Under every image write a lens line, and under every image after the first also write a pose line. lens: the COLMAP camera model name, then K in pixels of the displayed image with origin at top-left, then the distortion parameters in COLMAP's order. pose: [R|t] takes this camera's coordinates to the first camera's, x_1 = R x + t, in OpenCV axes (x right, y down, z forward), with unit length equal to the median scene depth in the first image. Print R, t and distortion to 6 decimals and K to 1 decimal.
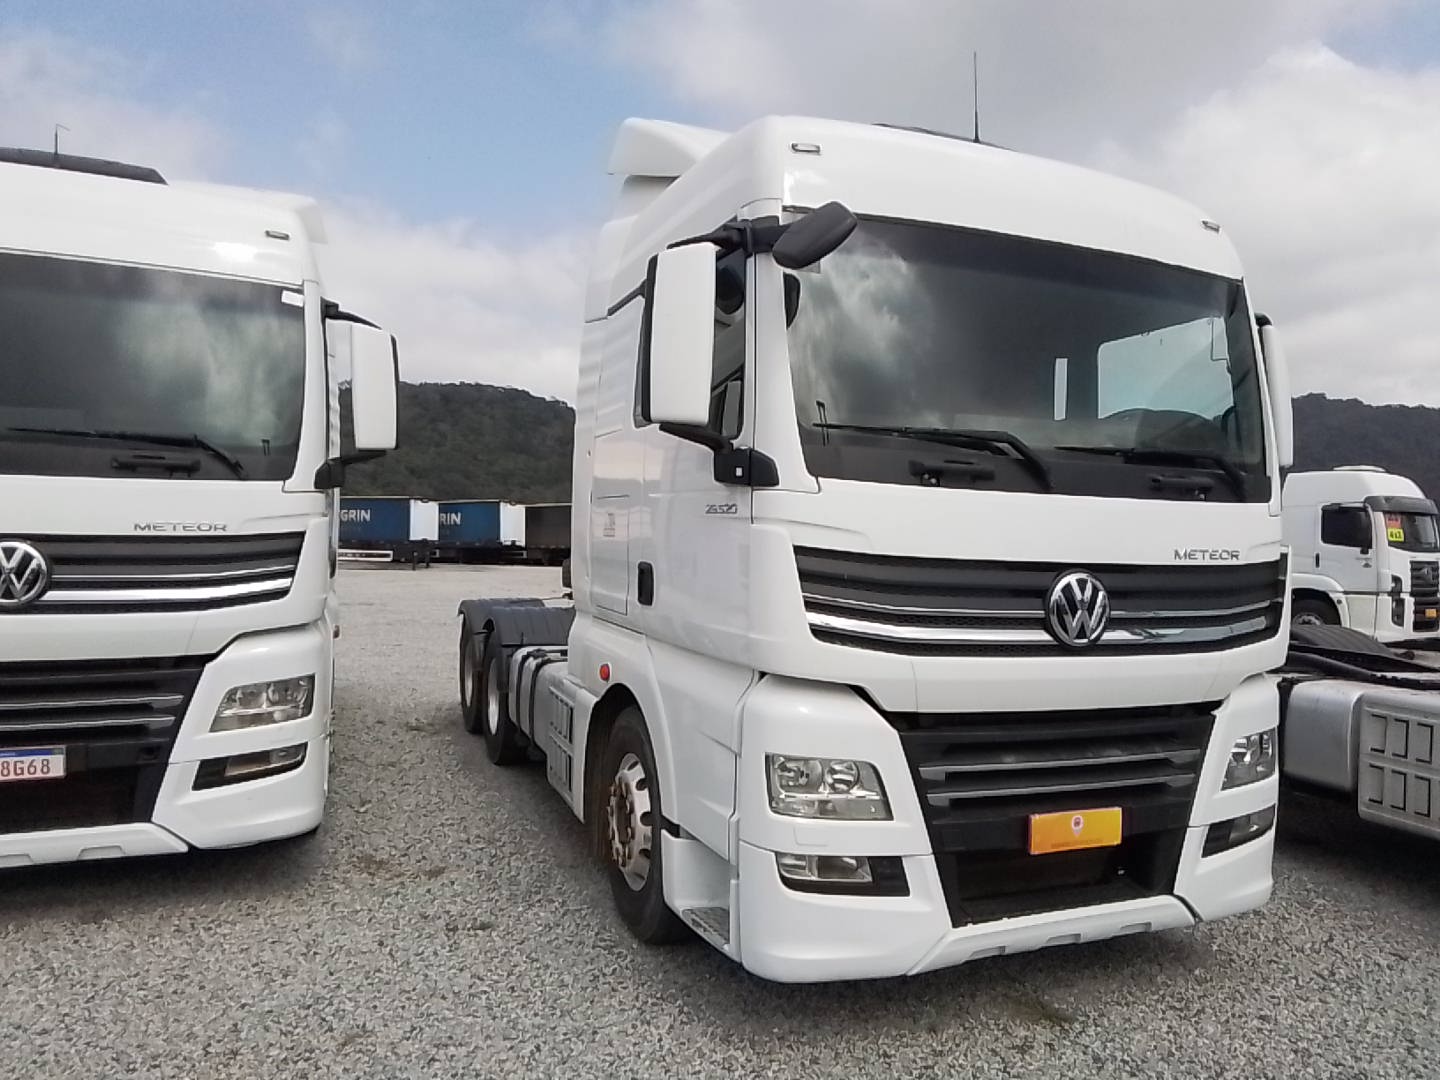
lens RADIAL K [[1000.9, 0, 727.0], [0, 1000.9, 541.2], [0, 0, 1]] dist [0.109100, -0.111181]
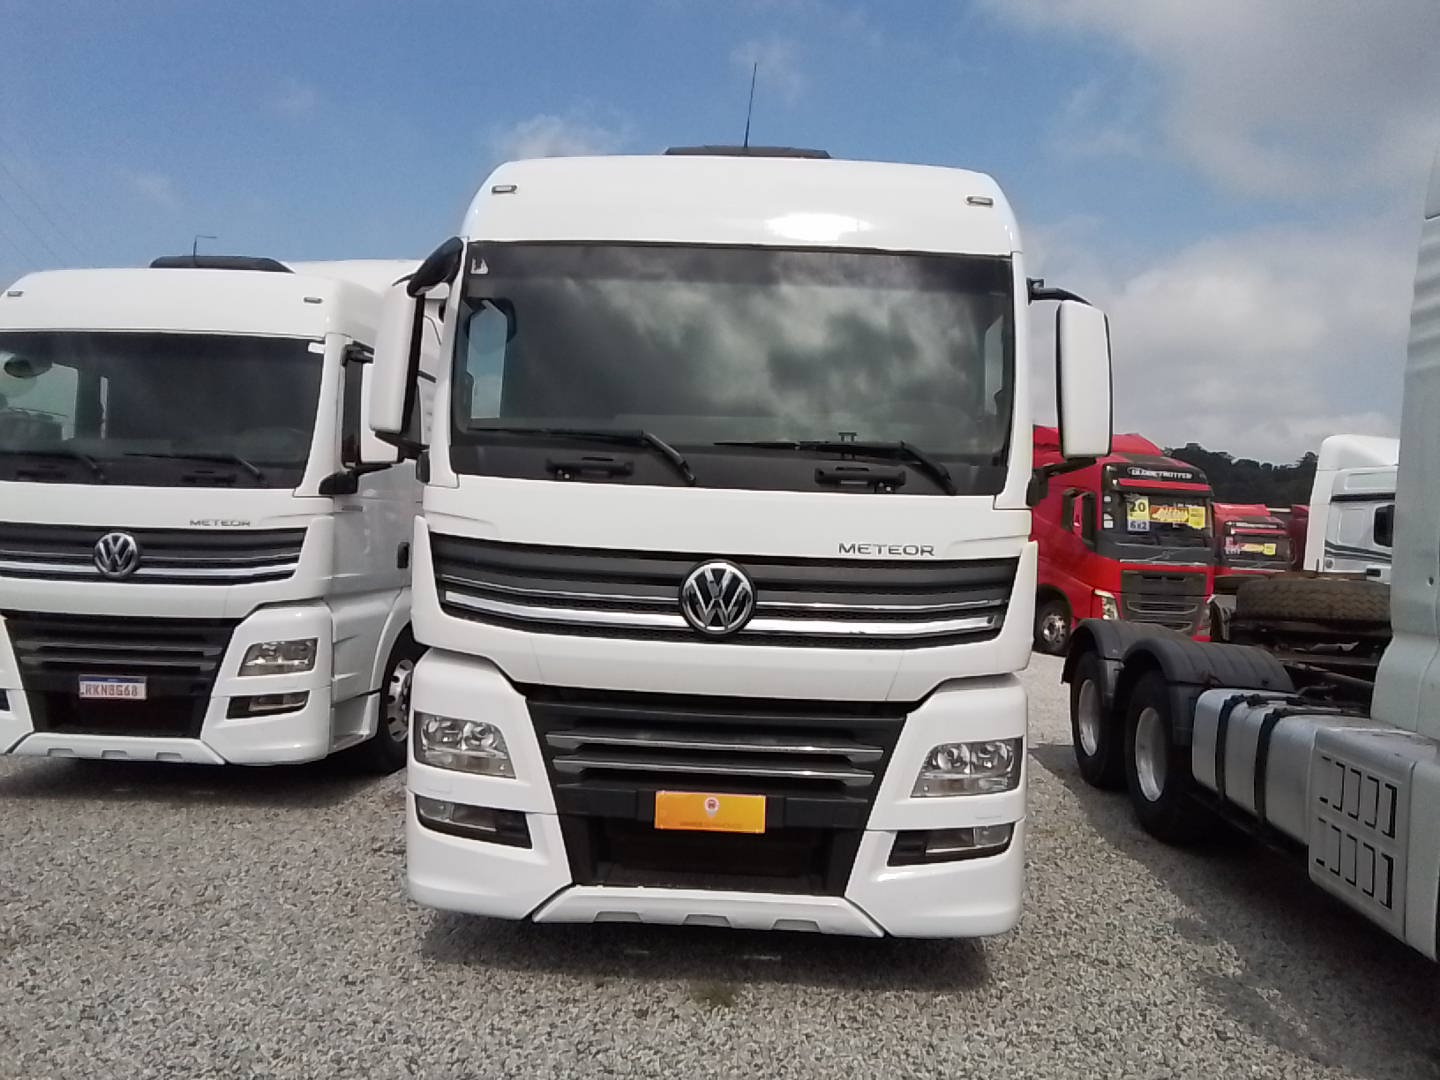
lens RADIAL K [[1000.9, 0, 727.0], [0, 1000.9, 541.2], [0, 0, 1]] dist [0.109100, -0.111181]
pose [[0.903489, 0.007955, -0.428538, 0.799183], [-0.016425, 0.999736, -0.016072, 0.025367], [0.428297, 0.021560, 0.903381, 0.077751]]
